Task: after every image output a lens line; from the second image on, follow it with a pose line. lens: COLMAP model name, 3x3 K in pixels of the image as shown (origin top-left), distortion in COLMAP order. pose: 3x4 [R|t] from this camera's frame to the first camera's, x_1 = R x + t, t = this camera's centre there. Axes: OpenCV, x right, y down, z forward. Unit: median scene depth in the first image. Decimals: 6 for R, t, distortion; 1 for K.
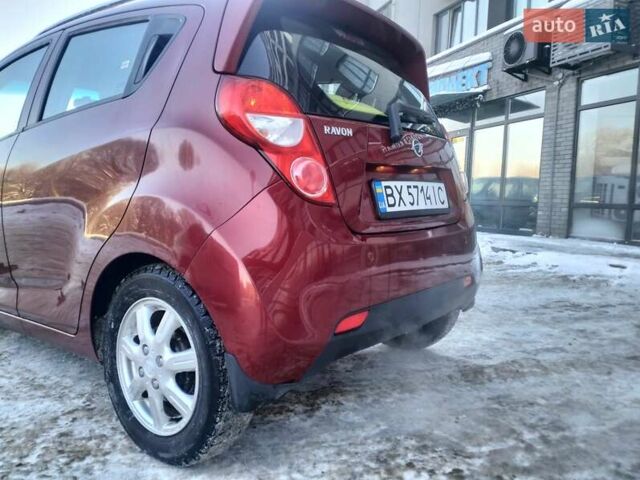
lens RADIAL K [[504.4, 0, 320.0], [0, 504.4, 240.0], [0, 0, 1]] dist [0.076779, -0.109821]
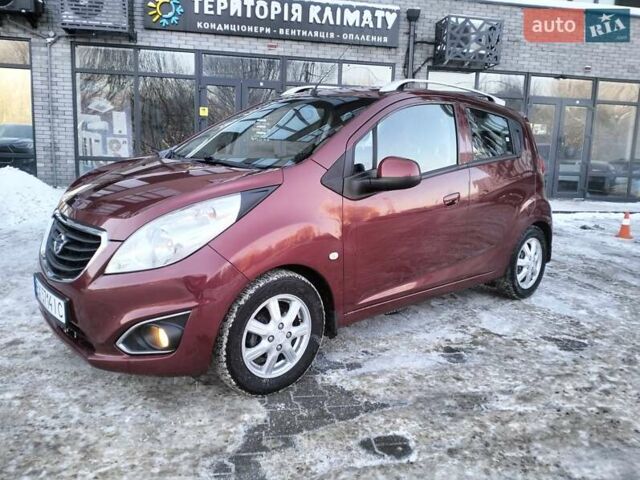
lens RADIAL K [[510.2, 0, 315.9], [0, 510.2, 238.2], [0, 0, 1]] dist [0.060015, -0.103500]
pose [[0.178843, -0.182431, 0.966817, -0.597184], [0.045883, 0.983137, 0.177023, -0.078469], [-0.982807, 0.012701, 0.184197, 0.309351]]
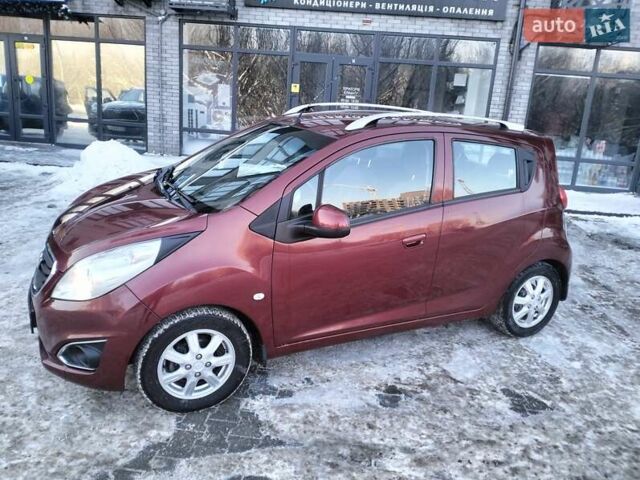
lens RADIAL K [[510.2, 0, 315.9], [0, 510.2, 238.2], [0, 0, 1]] dist [0.060015, -0.103500]
pose [[0.432252, -0.234221, 0.870804, -0.559680], [0.013110, 0.967209, 0.253644, -0.135688], [-0.901658, -0.098222, 0.421148, 0.179941]]
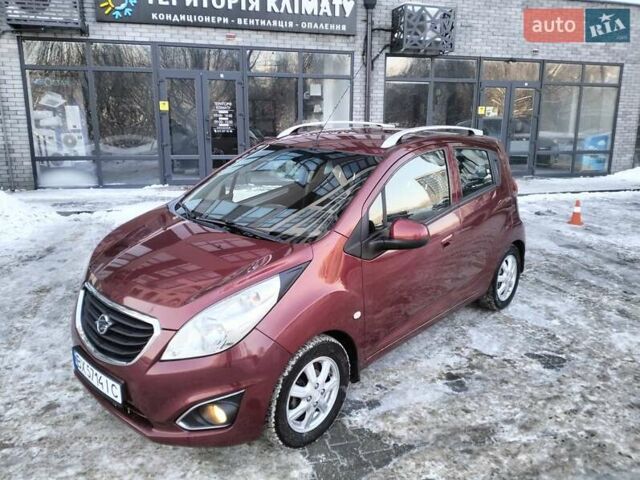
lens RADIAL K [[510.2, 0, 315.9], [0, 510.2, 238.2], [0, 0, 1]] dist [0.060015, -0.103500]
pose [[0.071732, -0.258830, 0.963256, -0.617484], [0.071832, 0.964576, 0.253836, -0.155101], [-0.994834, 0.050985, 0.087784, 0.352985]]
